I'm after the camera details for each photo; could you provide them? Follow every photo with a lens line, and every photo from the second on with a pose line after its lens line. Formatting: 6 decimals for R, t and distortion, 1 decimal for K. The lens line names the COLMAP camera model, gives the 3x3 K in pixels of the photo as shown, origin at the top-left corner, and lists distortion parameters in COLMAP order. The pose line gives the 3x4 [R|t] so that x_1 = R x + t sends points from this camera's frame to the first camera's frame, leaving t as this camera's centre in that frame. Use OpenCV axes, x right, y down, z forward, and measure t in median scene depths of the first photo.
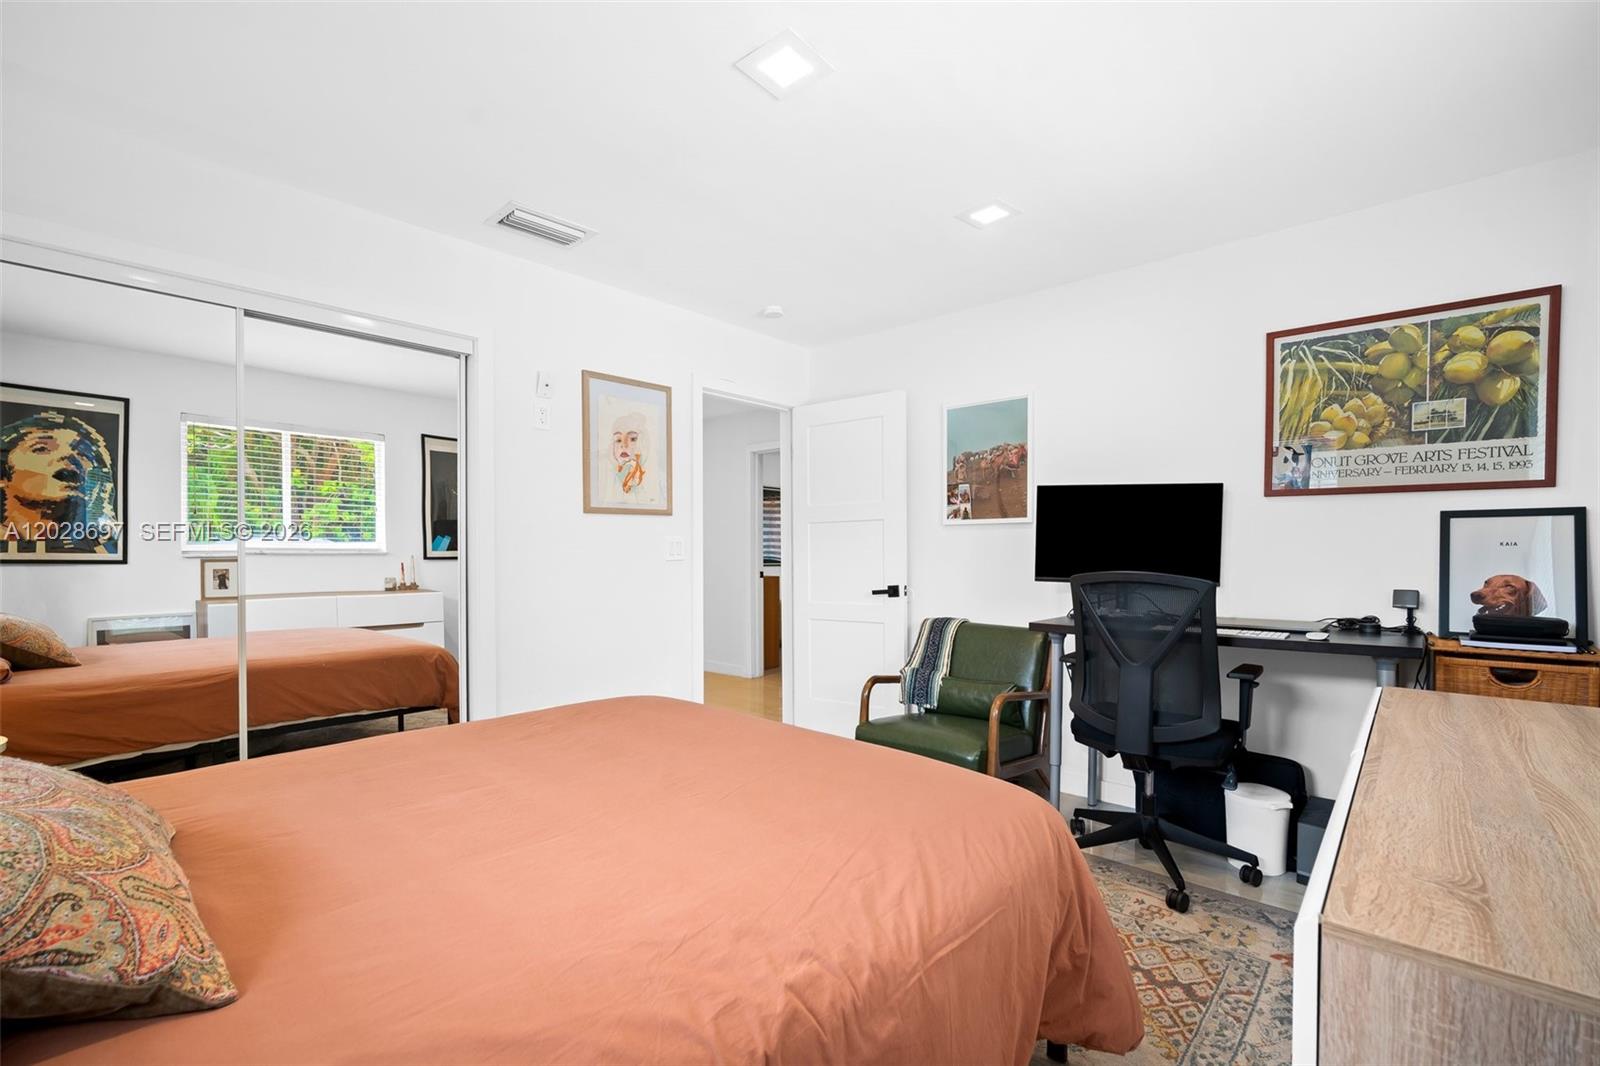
lens RADIAL K [[704.5, 0, 801.9], [0, 704.5, 546.8], [0, 0, 1]] dist [-0.001703, -0.000241]
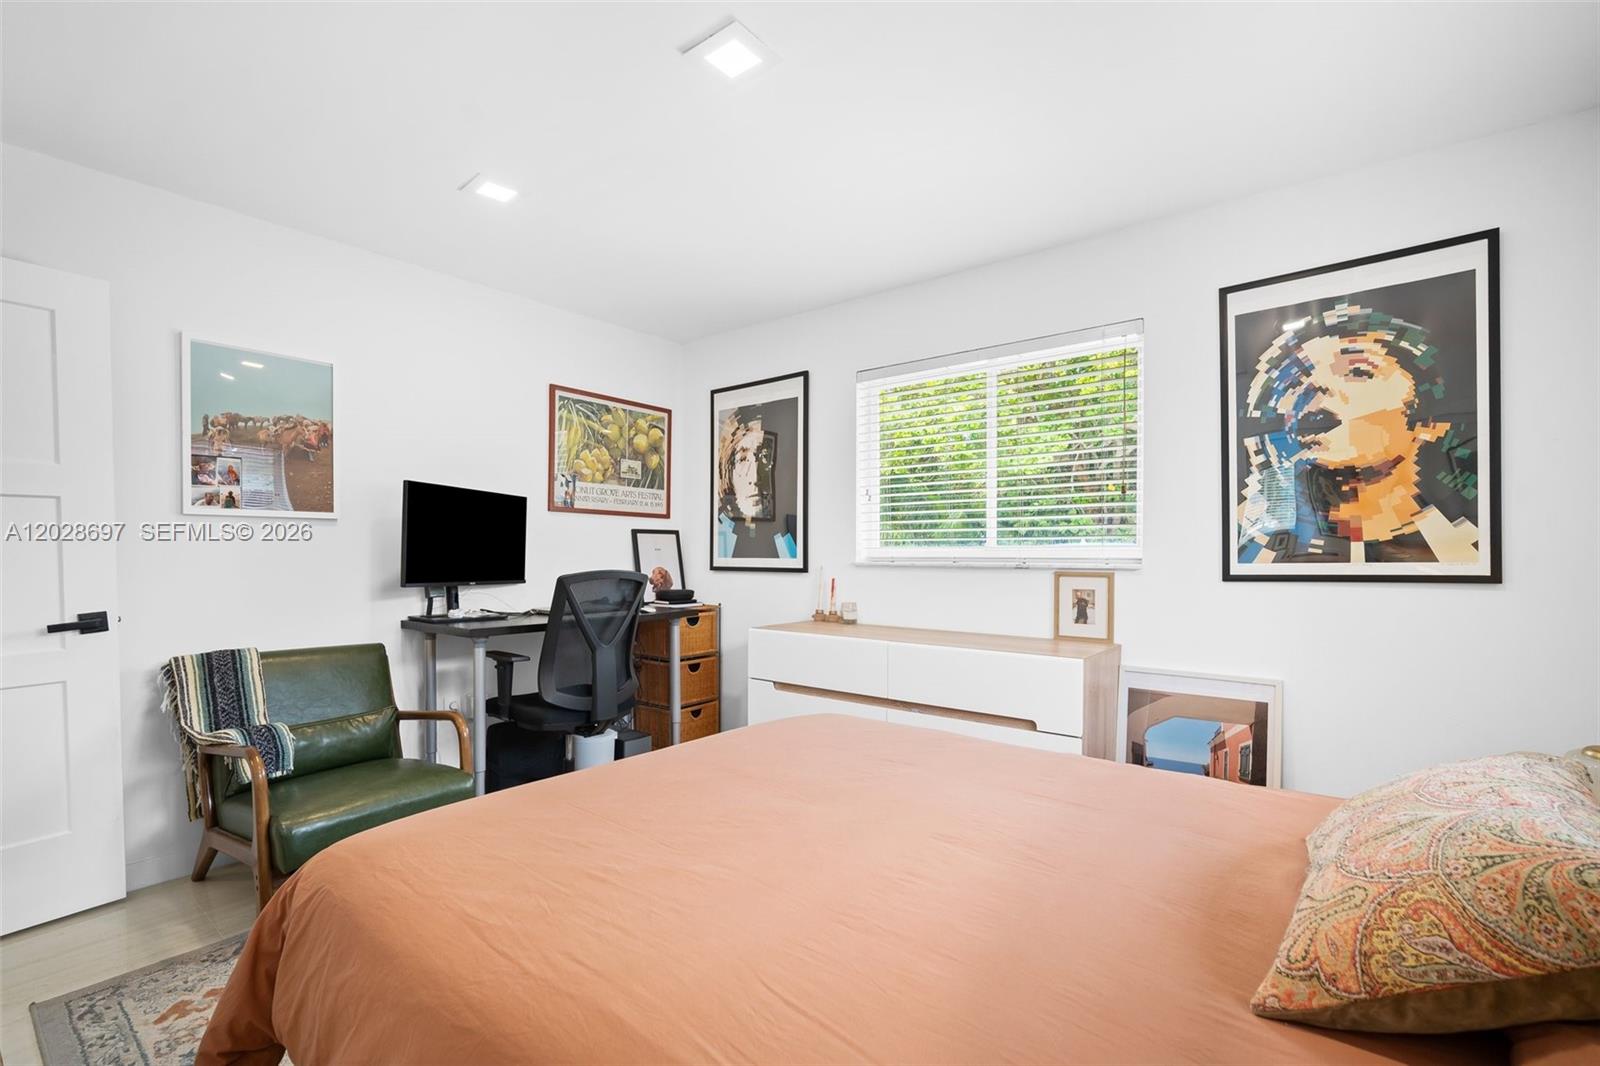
lens RADIAL K [[704.5, 0, 801.9], [0, 704.5, 546.8], [0, 0, 1]] dist [-0.001703, -0.000241]
pose [[-0.046111, 0.010112, 0.998885, -0.669726], [-0.004906, 0.999934, -0.010349, 0.004929], [-0.998924, -0.005378, -0.046058, 0.628800]]
